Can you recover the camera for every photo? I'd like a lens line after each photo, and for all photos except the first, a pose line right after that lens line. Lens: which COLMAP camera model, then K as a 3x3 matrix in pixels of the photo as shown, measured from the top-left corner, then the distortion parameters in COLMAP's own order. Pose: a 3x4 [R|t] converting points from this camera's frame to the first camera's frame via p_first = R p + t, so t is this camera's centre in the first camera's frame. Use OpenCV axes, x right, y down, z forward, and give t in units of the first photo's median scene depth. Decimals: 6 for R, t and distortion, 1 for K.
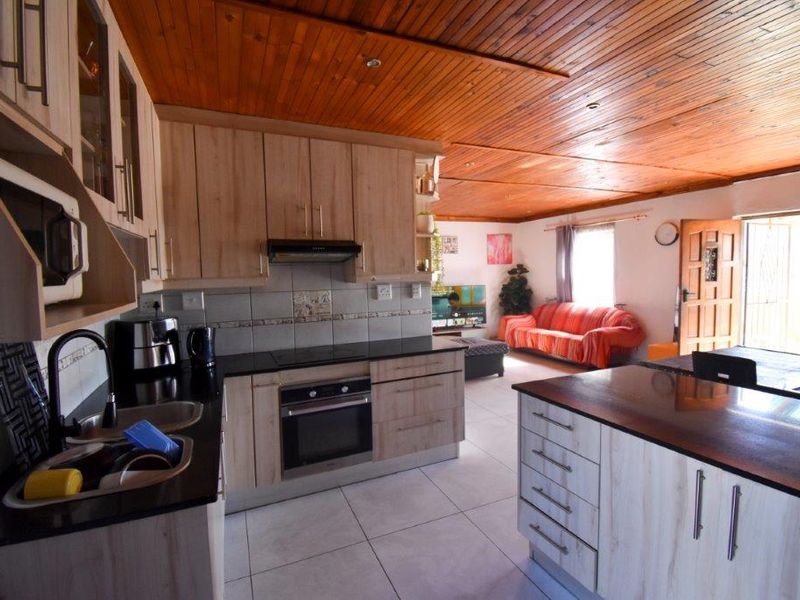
lens RADIAL K [[396.0, 0, 403.2], [0, 396.0, 298.3], [0, 0, 1]] dist [0.015500, -0.023022]
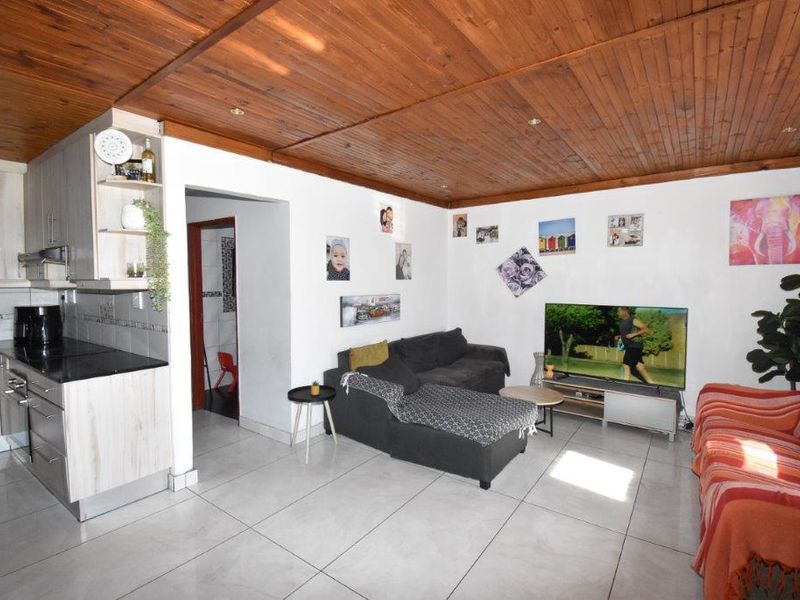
lens RADIAL K [[396.0, 0, 403.2], [0, 396.0, 298.3], [0, 0, 1]] dist [0.015500, -0.023022]
pose [[0.509934, 0.057918, -0.858261, 0.948372], [-0.067802, 0.997333, 0.027019, -0.077958], [0.857537, 0.044414, 0.512501, 1.001772]]
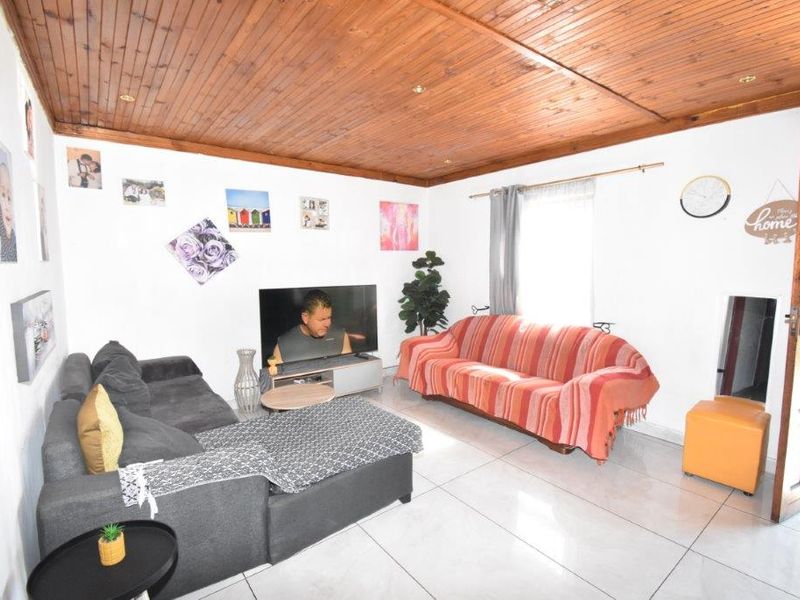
lens RADIAL K [[396.0, 0, 403.2], [0, 396.0, 298.3], [0, 0, 1]] dist [0.015500, -0.023022]
pose [[0.967747, -0.006196, 0.251849, 0.211077], [0.000960, 0.999781, 0.020909, -0.056490], [-0.251923, -0.019992, 0.967541, 0.911596]]
